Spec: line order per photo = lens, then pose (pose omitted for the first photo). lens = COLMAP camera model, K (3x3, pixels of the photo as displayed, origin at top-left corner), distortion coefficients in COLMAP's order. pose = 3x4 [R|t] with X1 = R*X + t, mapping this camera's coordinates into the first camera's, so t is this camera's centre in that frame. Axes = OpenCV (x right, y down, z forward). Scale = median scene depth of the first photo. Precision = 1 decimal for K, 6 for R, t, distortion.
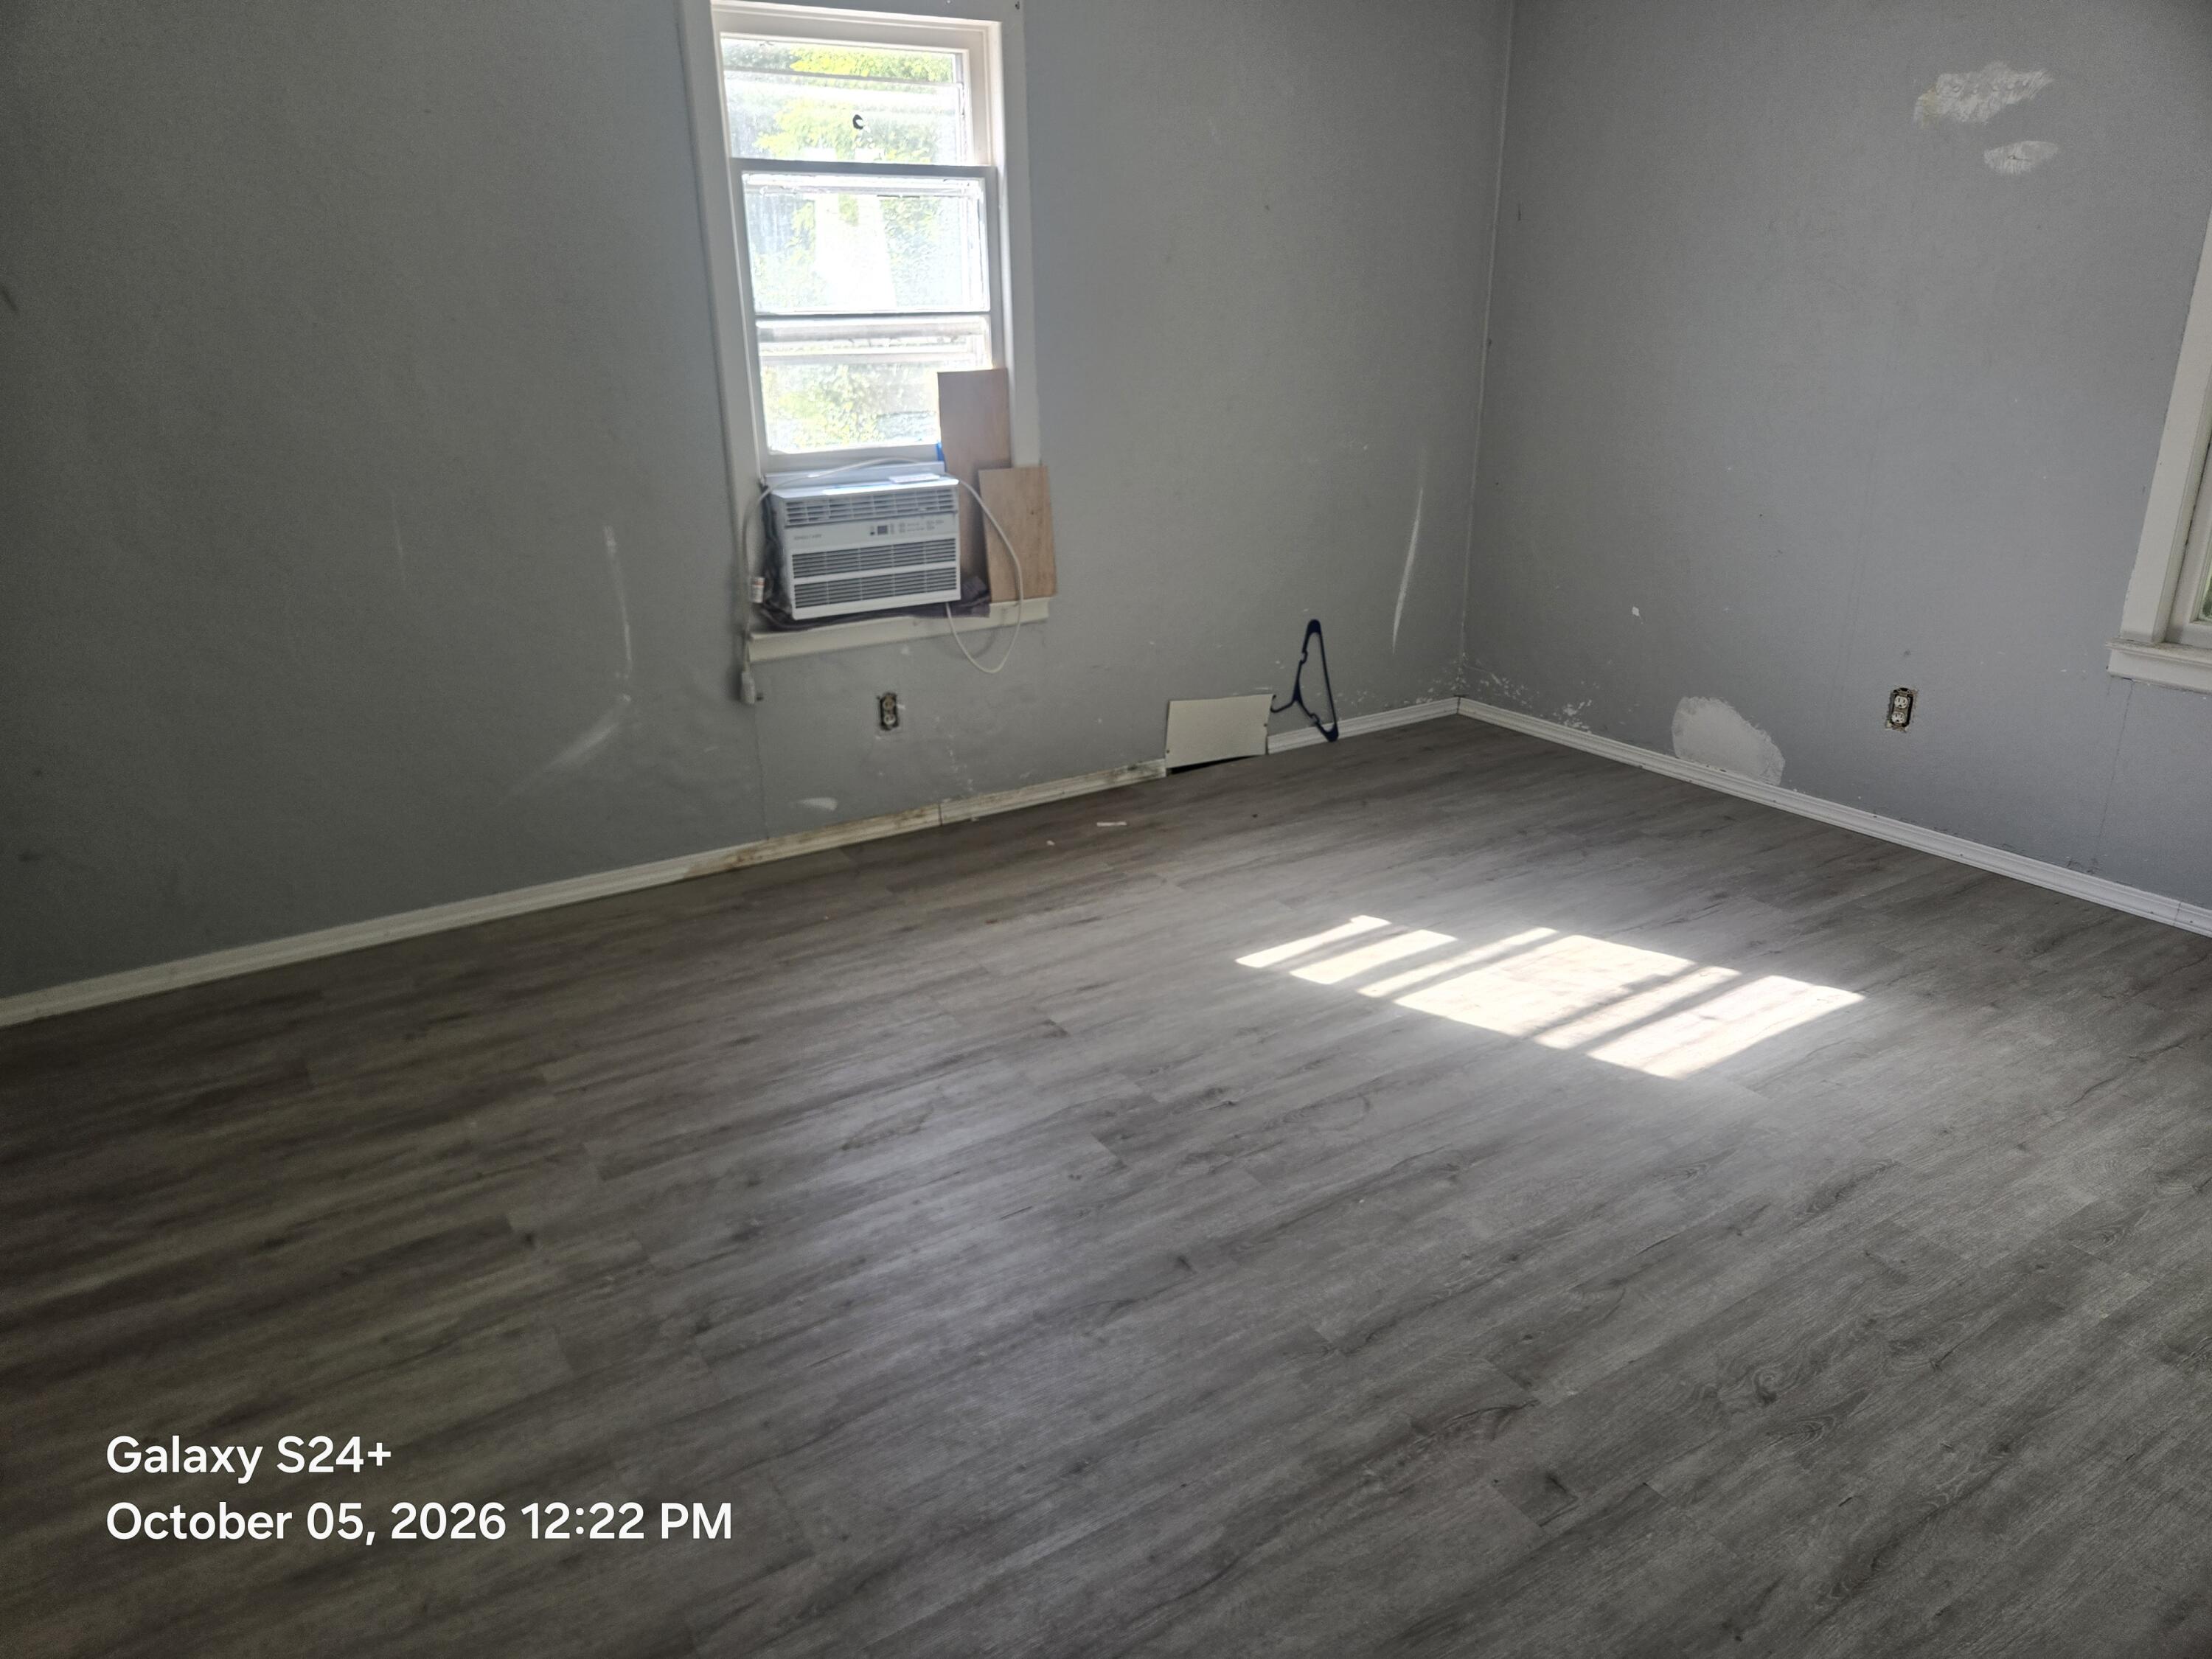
lens RADIAL K [[1494.5, 0, 1112.7], [0, 1494.5, 816.8], [0, 0, 1]] dist [0.066295, -0.058597]
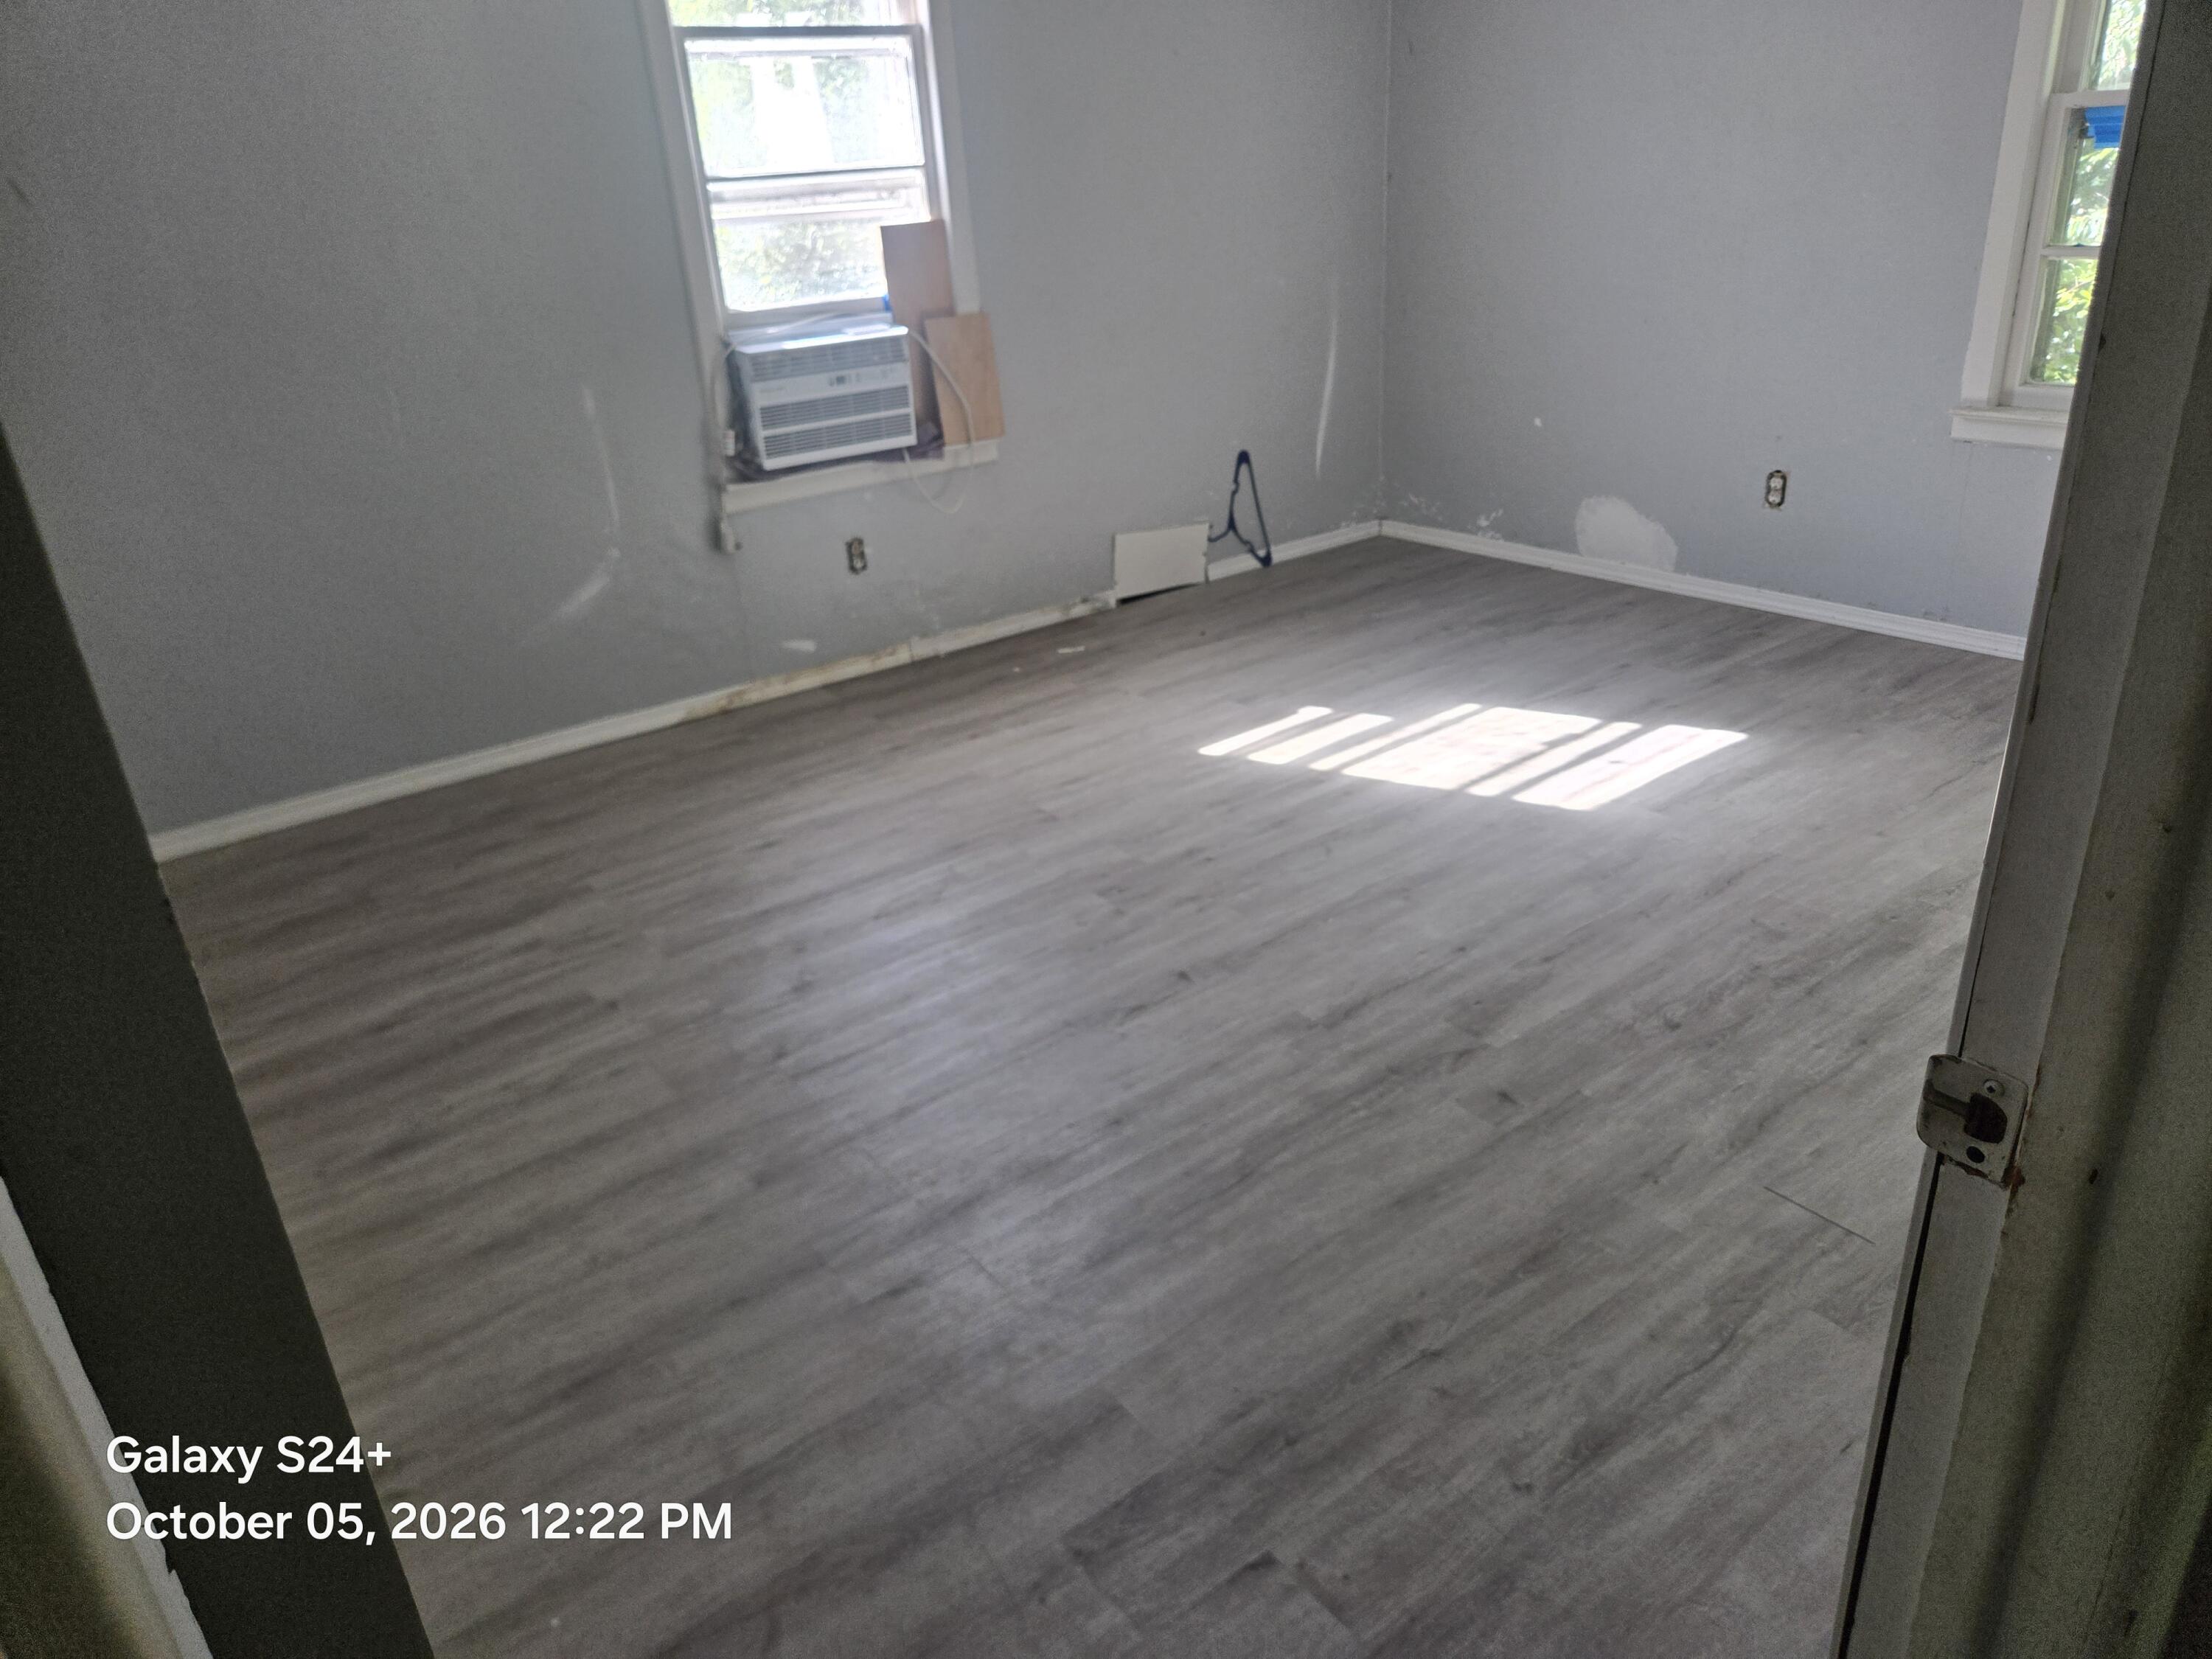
lens RADIAL K [[1511.1, 0, 1111.4], [0, 1511.1, 807.7], [0, 0, 1]] dist [0.058282, -0.047935]
pose [[0.996049, -0.074350, 0.048557, -0.050439], [0.071221, 0.995452, 0.063271, 0.077991], [-0.053041, -0.059562, 0.996814, -0.144273]]
